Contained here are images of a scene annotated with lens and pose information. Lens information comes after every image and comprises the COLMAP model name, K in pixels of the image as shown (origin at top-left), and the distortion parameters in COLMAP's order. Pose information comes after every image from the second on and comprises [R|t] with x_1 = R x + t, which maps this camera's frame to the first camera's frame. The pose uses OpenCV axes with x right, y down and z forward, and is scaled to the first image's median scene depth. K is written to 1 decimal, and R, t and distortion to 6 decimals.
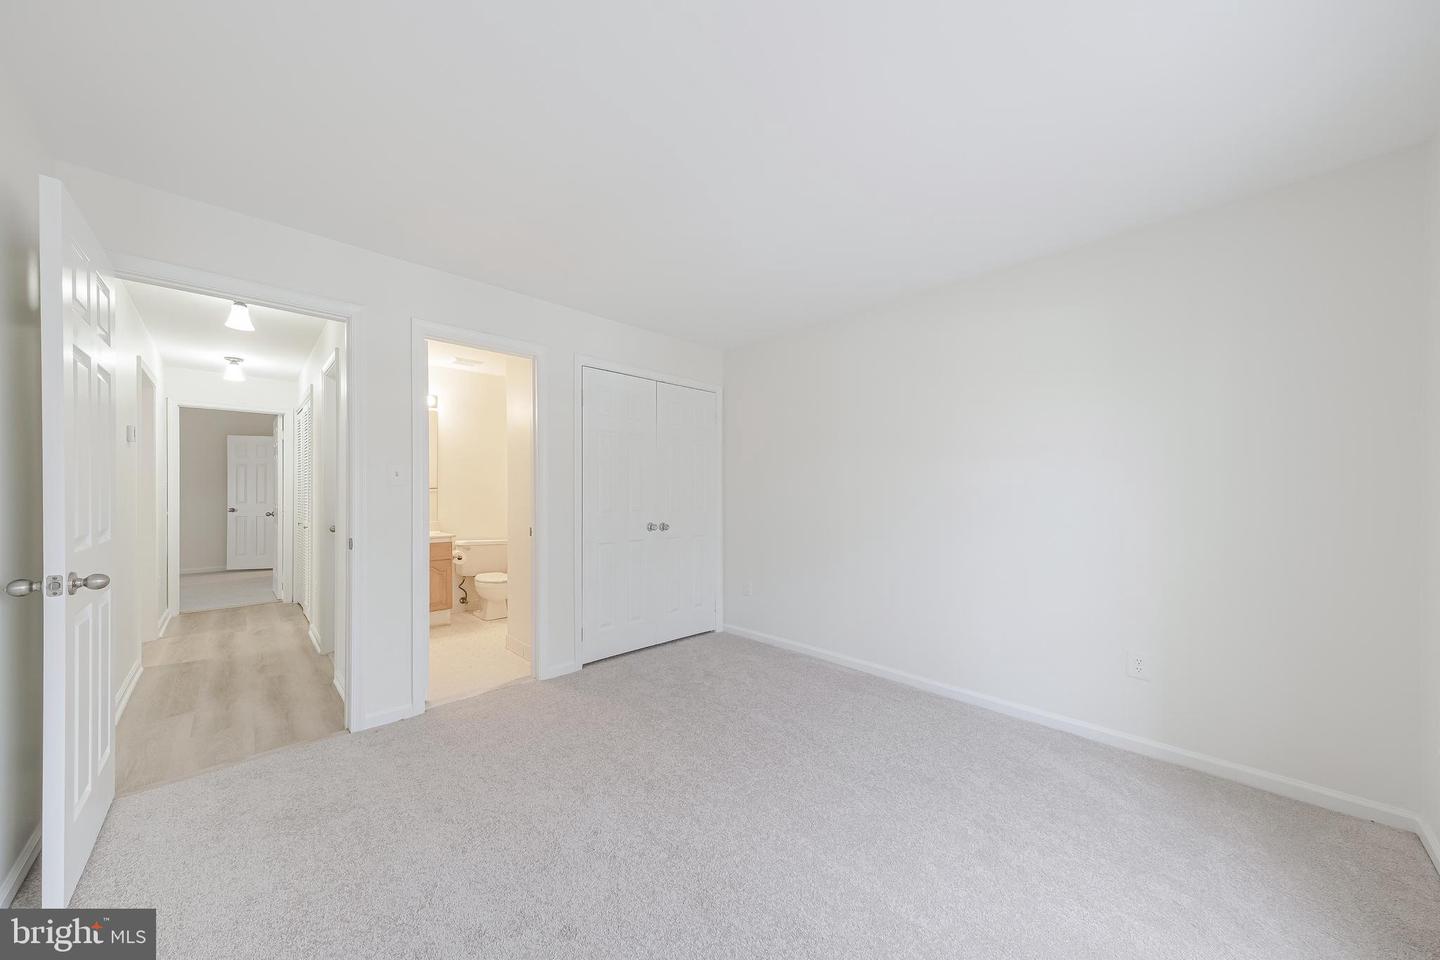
lens RADIAL K [[486.1, 0, 723.0], [0, 486.1, 483.9], [0, 0, 1]] dist [0.024381, -0.003290]
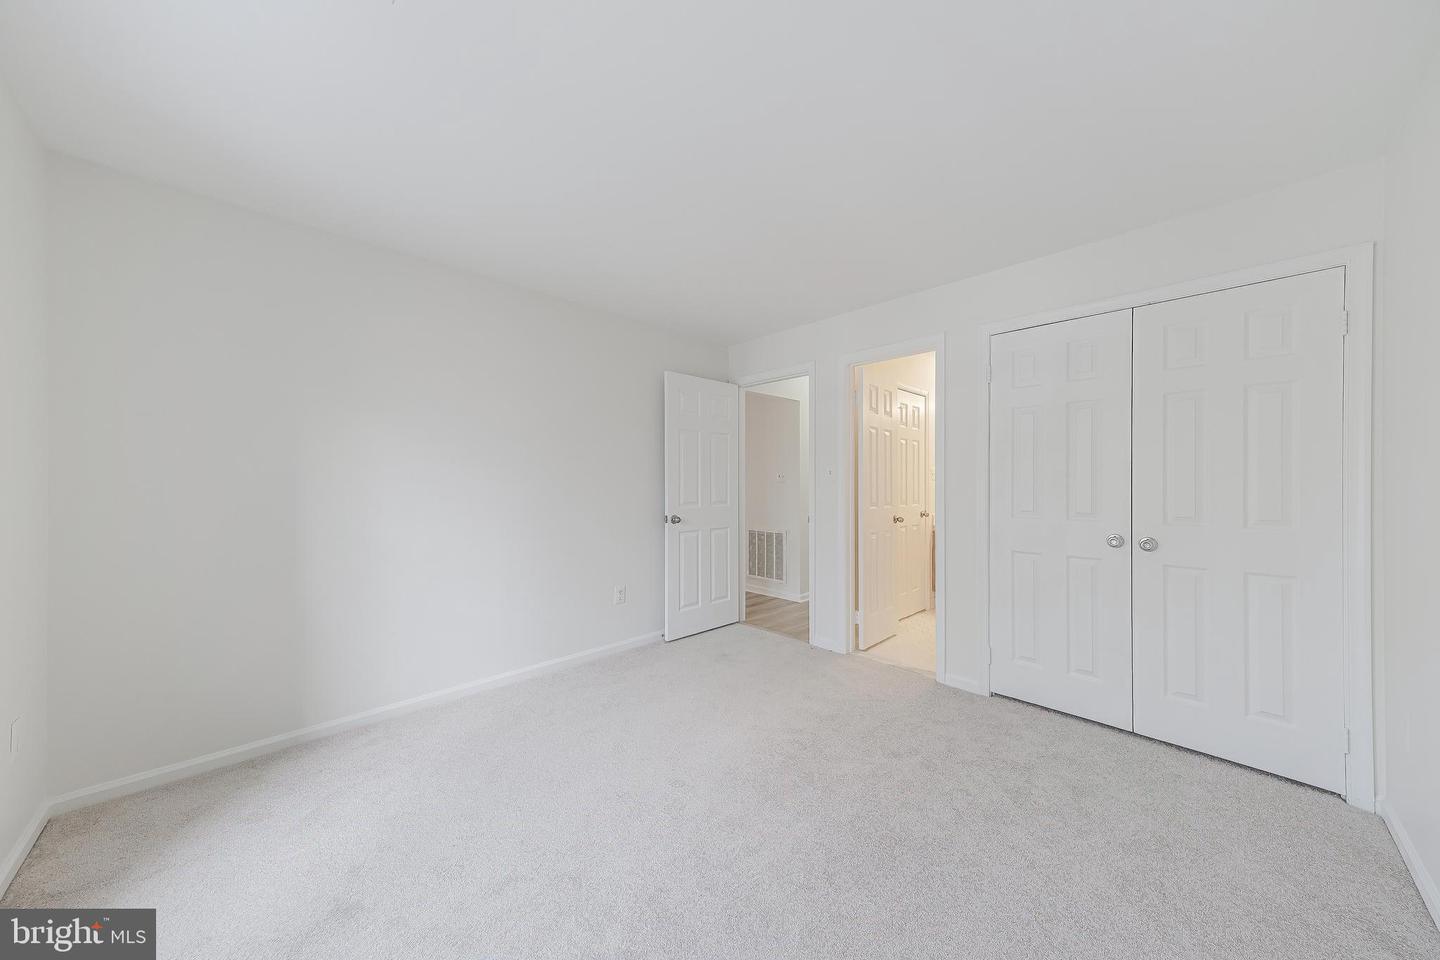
lens RADIAL K [[486.1, 0, 723.0], [0, 486.1, 483.9], [0, 0, 1]] dist [0.024381, -0.003290]
pose [[0.008104, 0.007371, -0.999940, 0.570064], [0.025191, 0.999654, 0.007573, -0.007366], [0.999650, -0.025251, 0.007916, 0.555834]]
